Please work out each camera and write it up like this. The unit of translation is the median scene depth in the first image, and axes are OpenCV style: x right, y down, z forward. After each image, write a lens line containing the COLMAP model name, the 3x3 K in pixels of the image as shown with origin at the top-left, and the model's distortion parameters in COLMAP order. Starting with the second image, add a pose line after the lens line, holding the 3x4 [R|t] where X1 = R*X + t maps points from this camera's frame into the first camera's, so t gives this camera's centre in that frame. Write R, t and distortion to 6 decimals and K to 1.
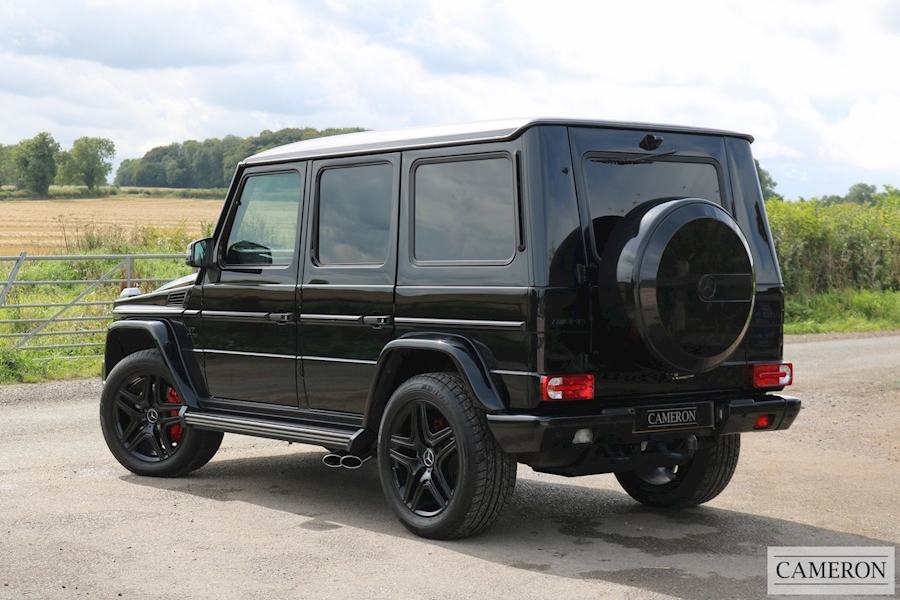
lens RADIAL K [[1746.1, 0, 435.3], [0, 1746.1, 351.7], [0, 0, 1]] dist [0.020735, 0.000000]
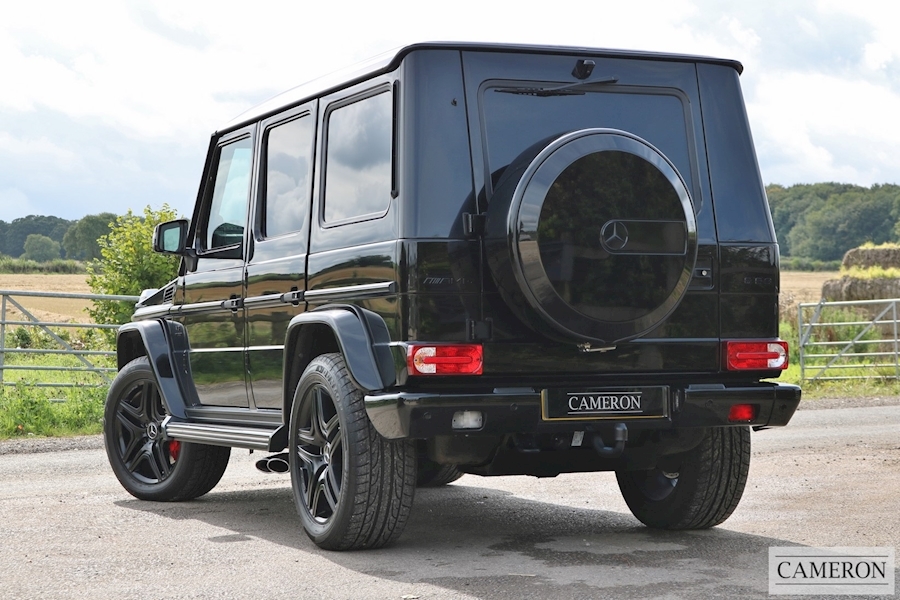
lens RADIAL K [[2036.3, 0, 418.8], [0, 2036.3, 347.3], [0, 0, 1]] dist [-0.038235, 0.000000]
pose [[0.968381, -0.011582, -0.249207, 0.272734], [-0.000952, 0.998743, -0.050116, 0.056262], [0.249474, 0.048768, 0.967153, 0.055370]]
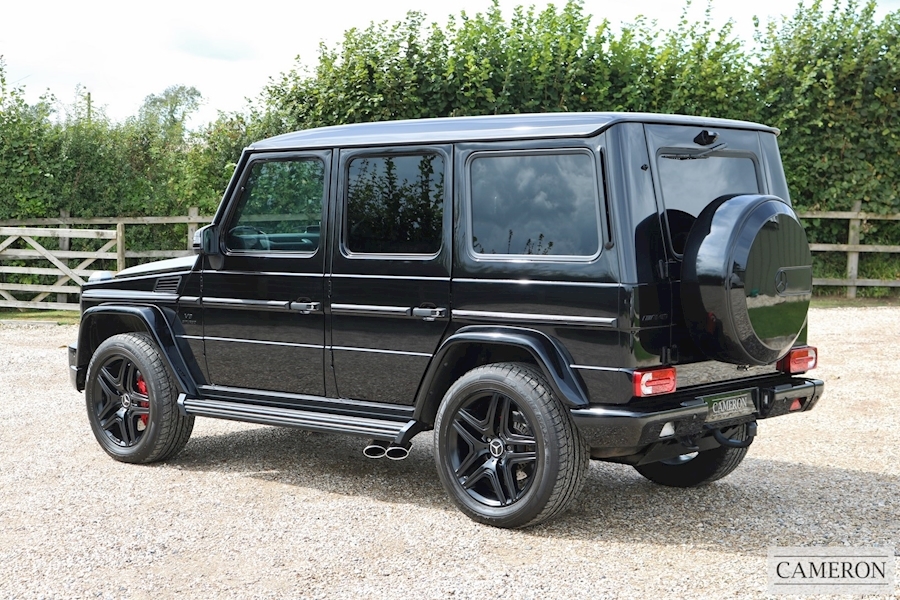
lens RADIAL K [[1611.1, 0, 456.6], [0, 1611.1, 362.7], [0, 0, 1]] dist [-0.042375, 0.000000]
pose [[0.981321, -0.020778, 0.191253, -0.195345], [0.011766, 0.998771, 0.048136, -0.033716], [-0.192018, -0.044987, 0.980360, 0.089858]]
